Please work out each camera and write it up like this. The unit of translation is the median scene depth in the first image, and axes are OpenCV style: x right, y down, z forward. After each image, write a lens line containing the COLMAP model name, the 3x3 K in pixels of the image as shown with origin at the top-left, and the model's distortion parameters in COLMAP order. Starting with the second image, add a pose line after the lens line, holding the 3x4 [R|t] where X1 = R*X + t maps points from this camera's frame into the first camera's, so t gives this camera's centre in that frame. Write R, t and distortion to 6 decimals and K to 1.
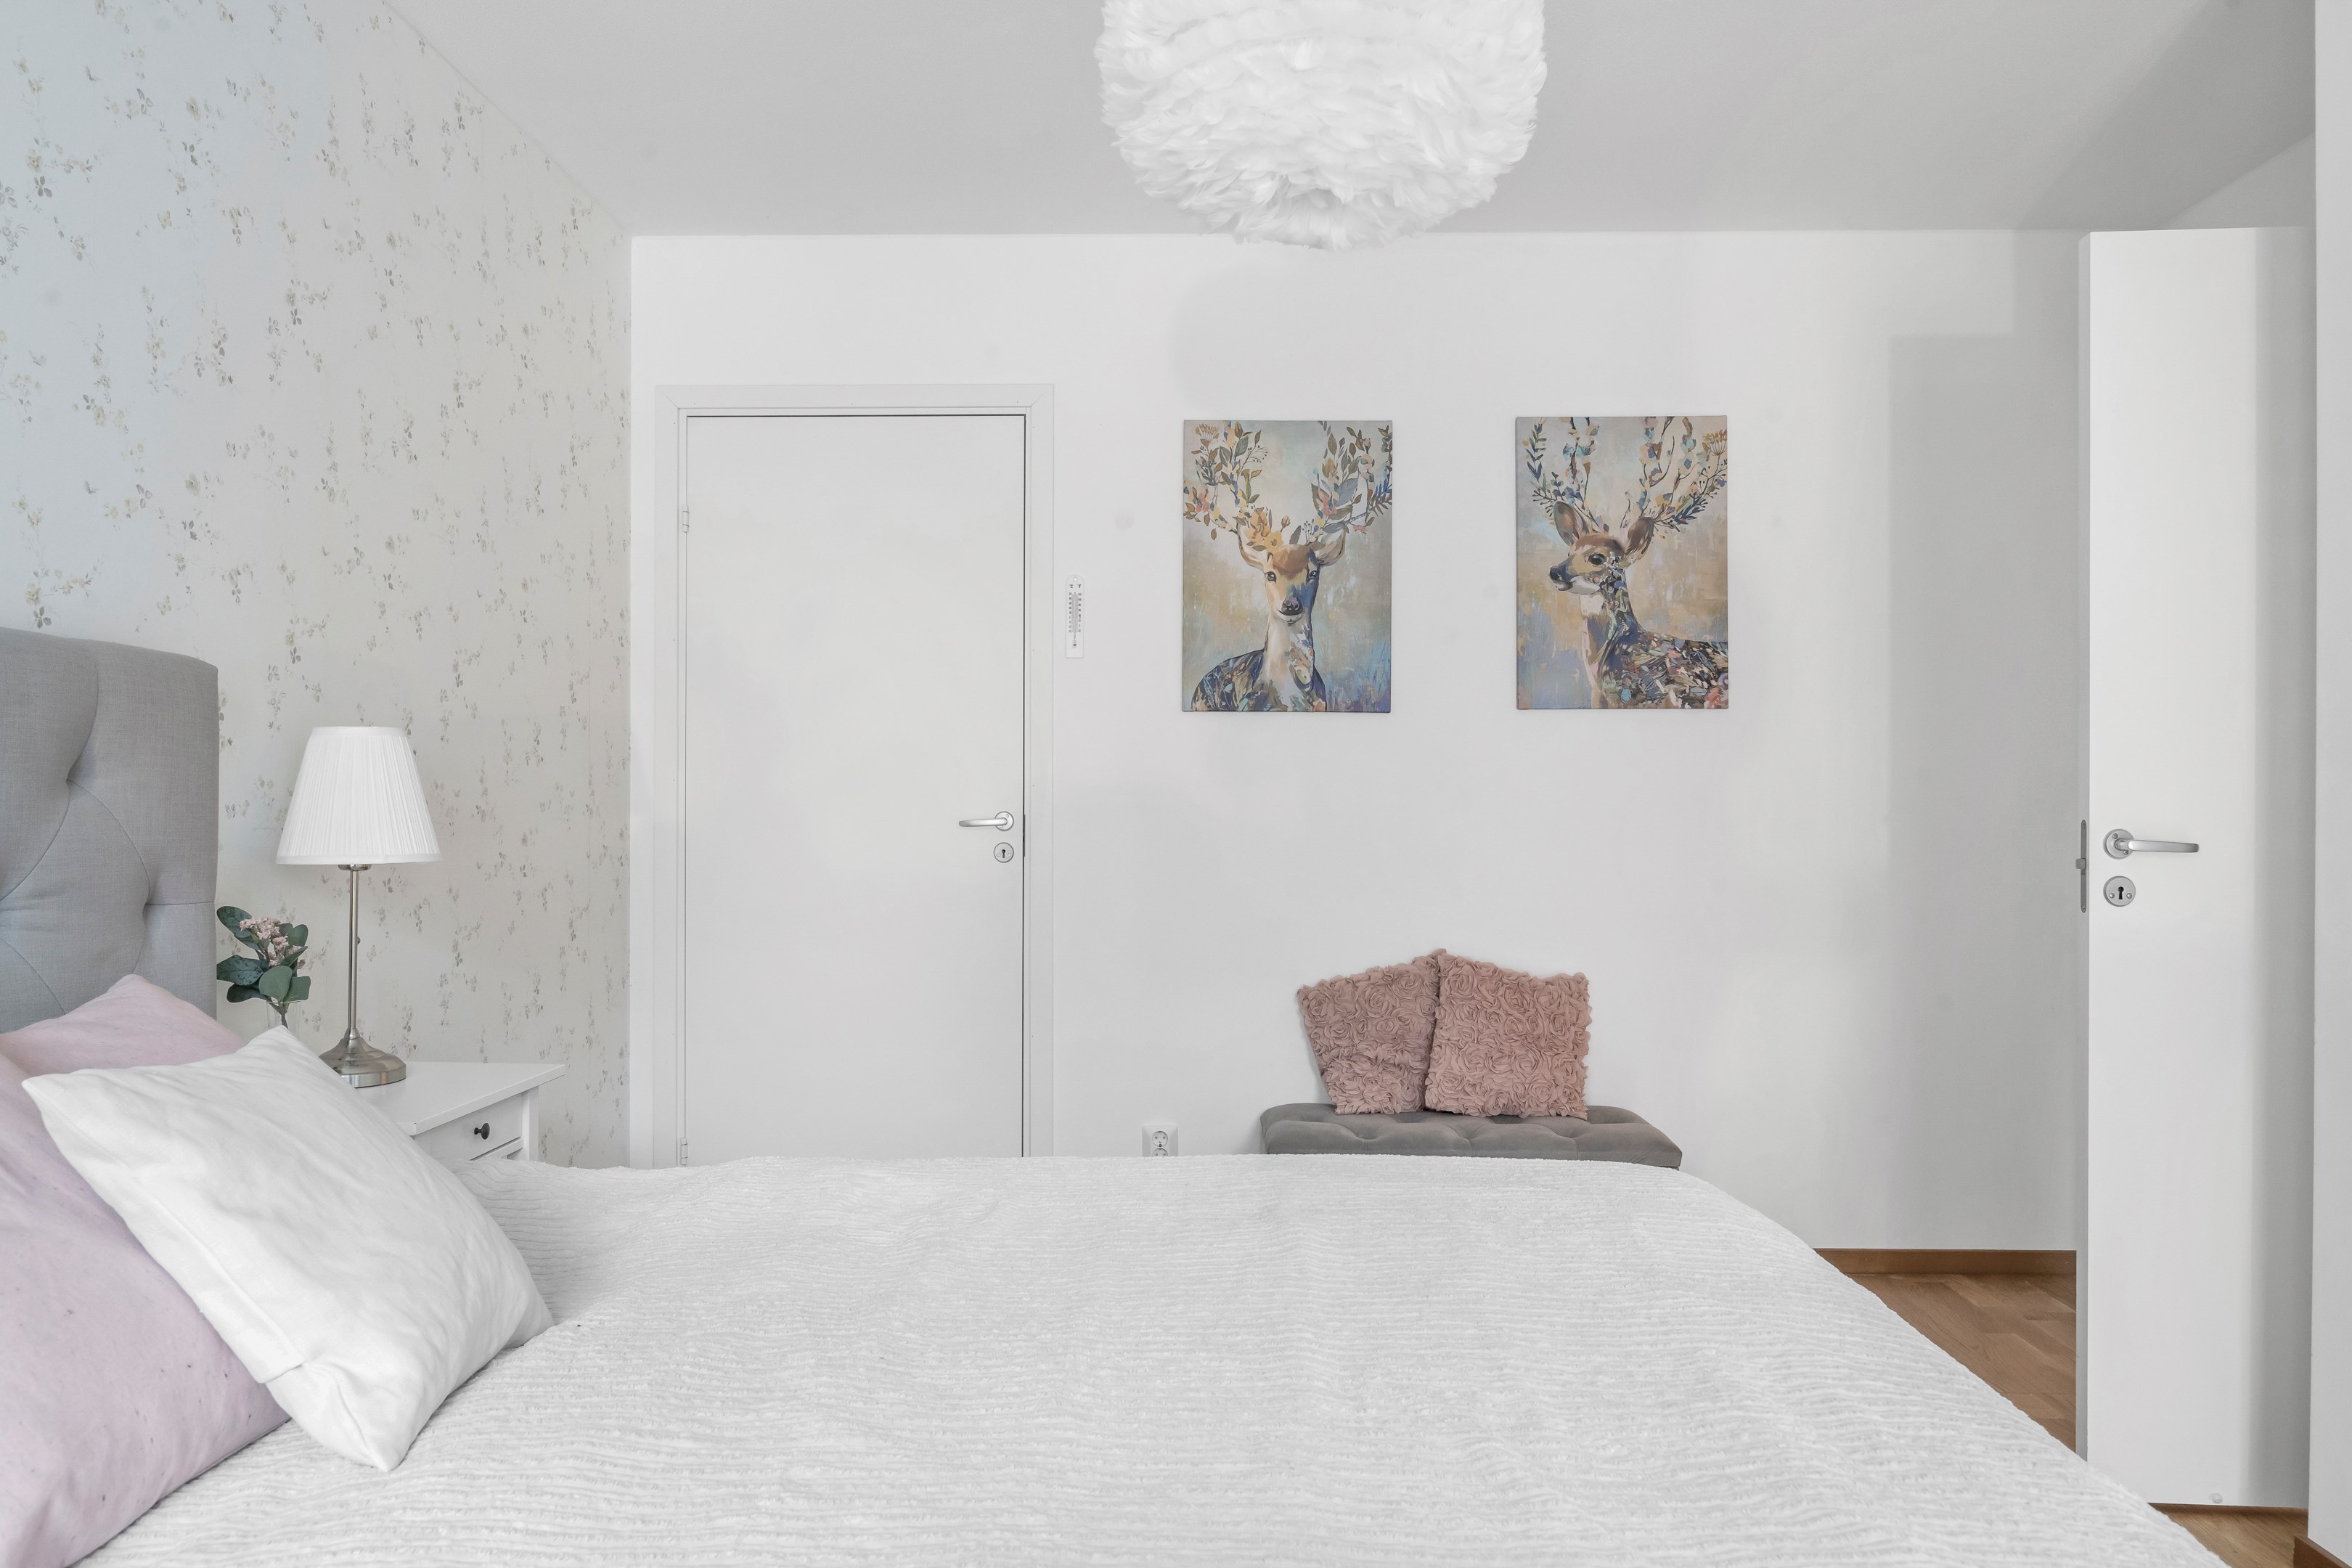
lens RADIAL K [[1665.0, 0, 1176.0], [0, 1665.0, 784.0], [0, 0, 1]] dist [0.000739, 0.000618]
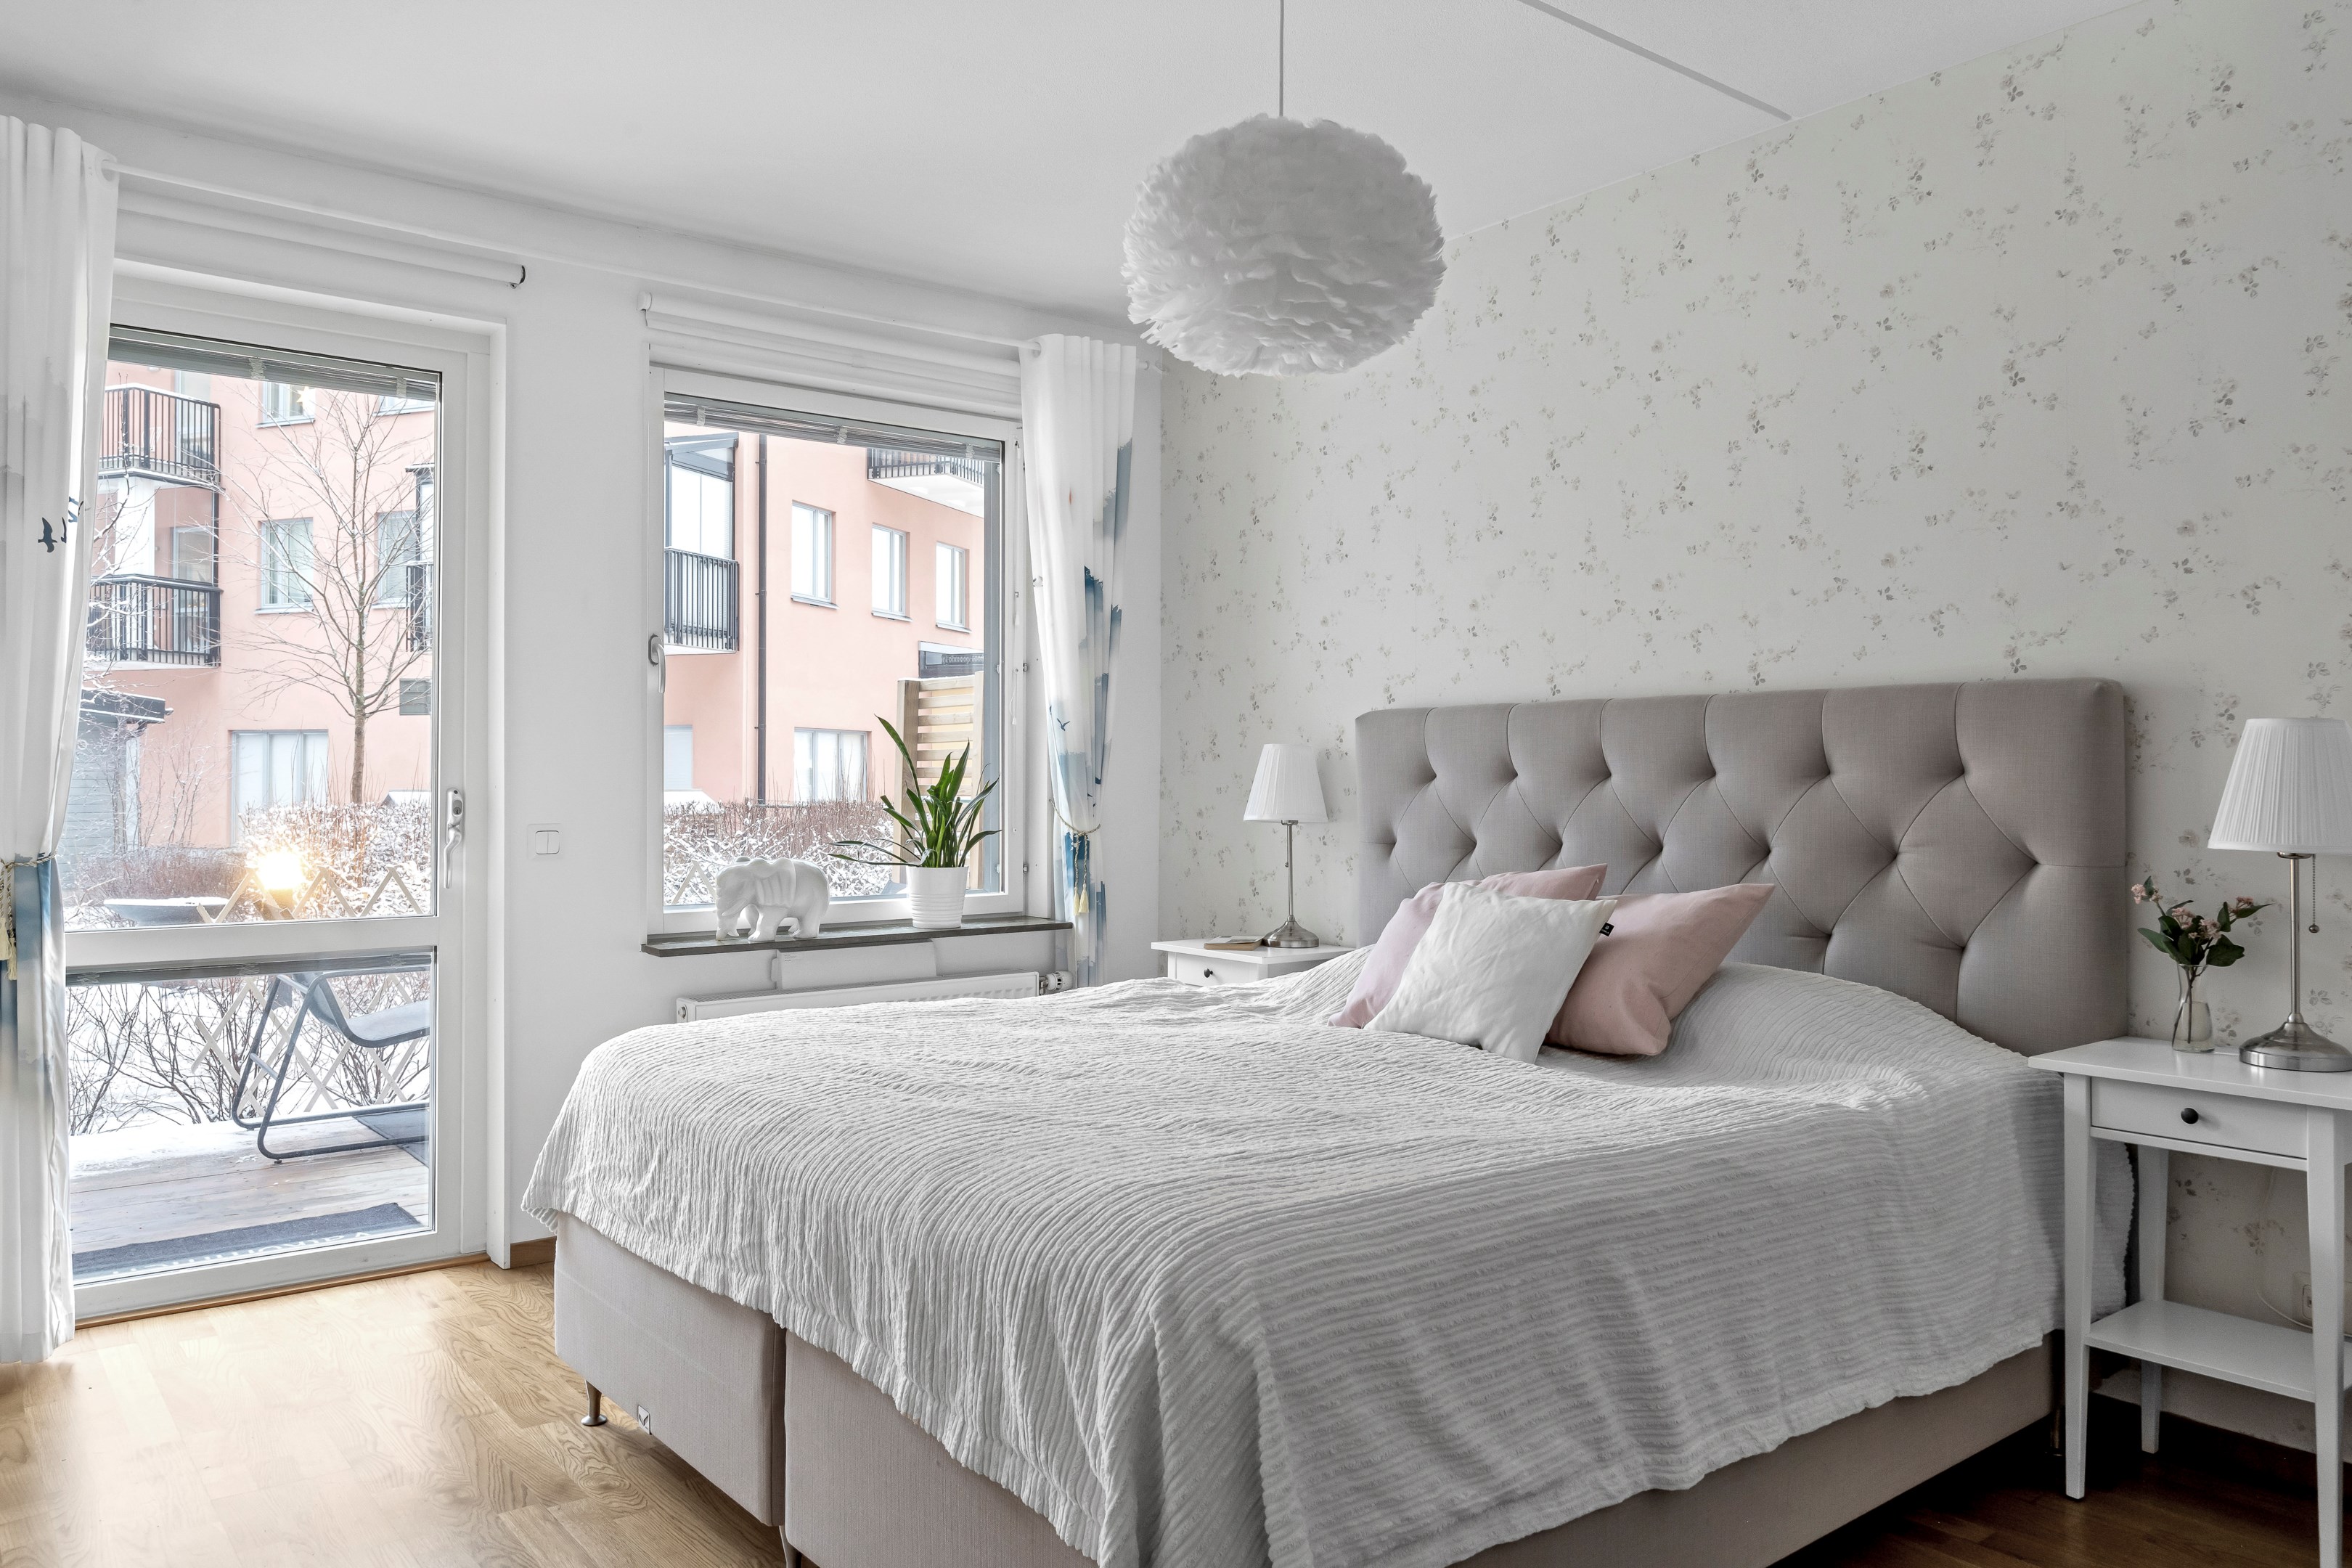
lens RADIAL K [[1665.0, 0, 1176.0], [0, 1665.0, 784.0], [0, 0, 1]] dist [0.000739, 0.000618]
pose [[-0.764591, -0.006300, -0.644485, 0.870399], [-0.000164, 0.999954, -0.009580, 0.023126], [0.644515, -0.007220, -0.764557, 1.924110]]
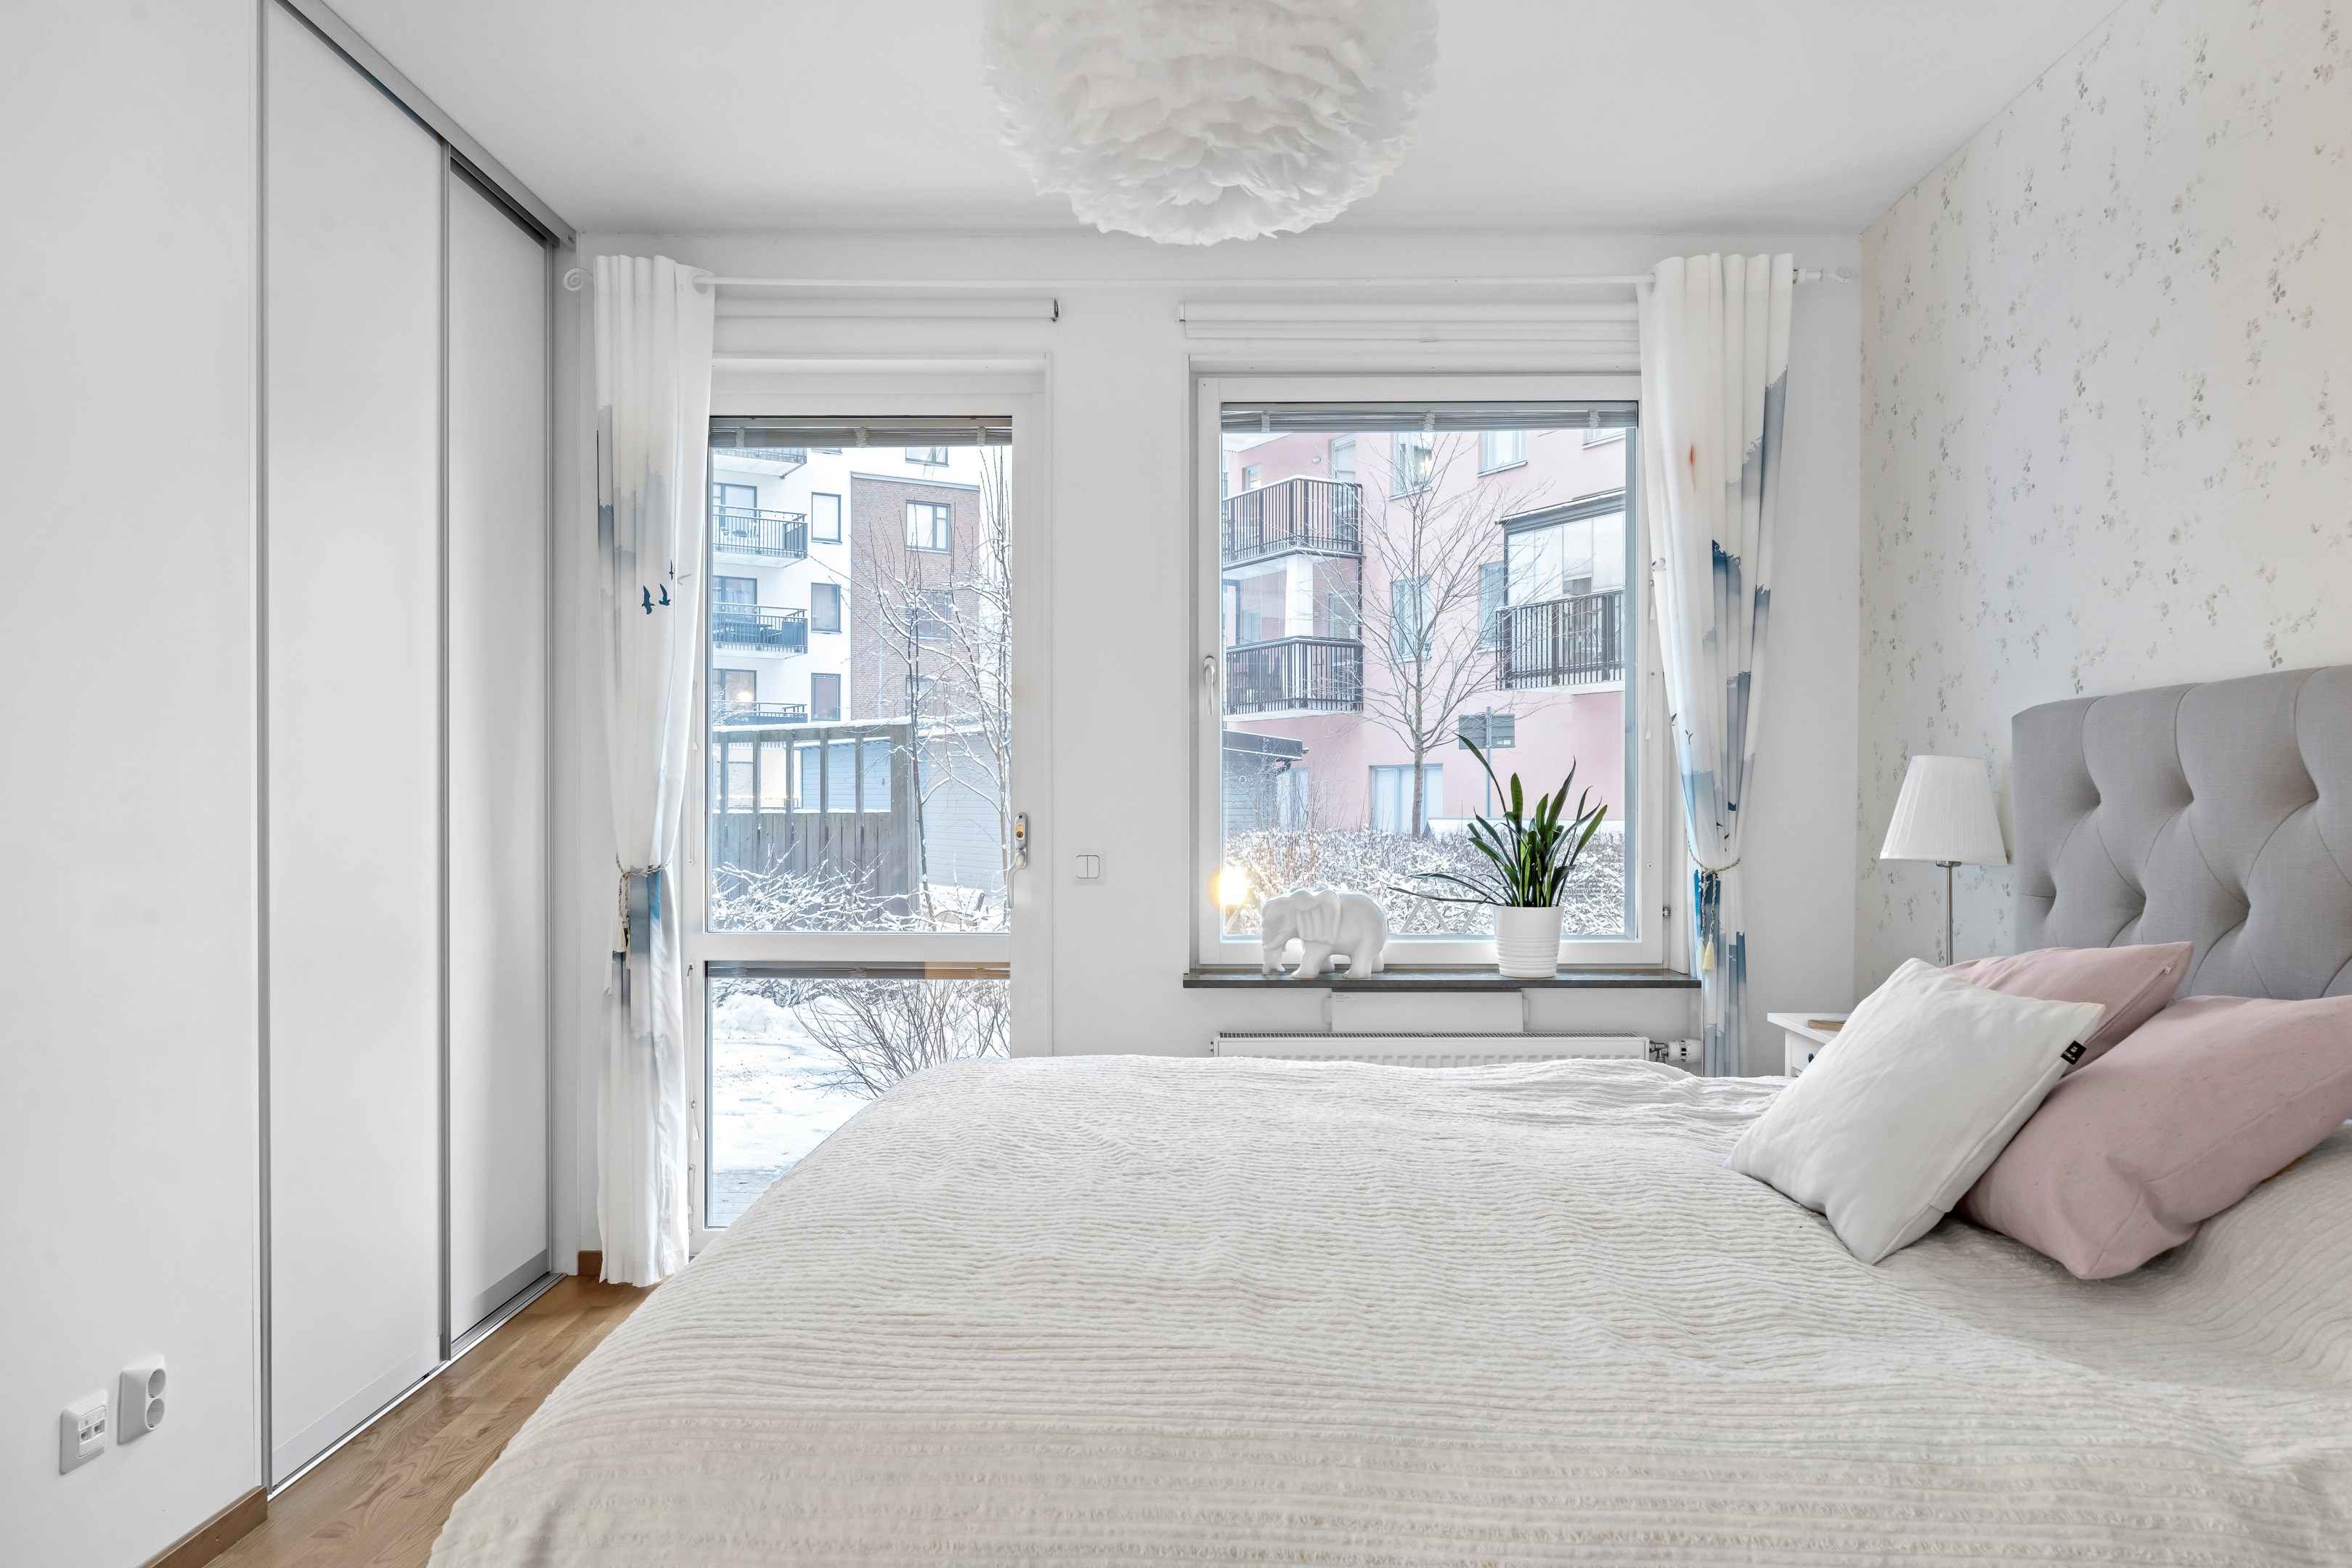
lens RADIAL K [[1626.8, 0, 1176.7], [0, 1626.8, 844.9], [0, 0, 1]] dist [-0.005652, -0.003377]
pose [[-0.999816, -0.008405, -0.017255, 0.102500], [-0.008627, 0.999880, 0.012851, 0.021259], [0.017145, 0.012998, -0.999769, 1.888362]]
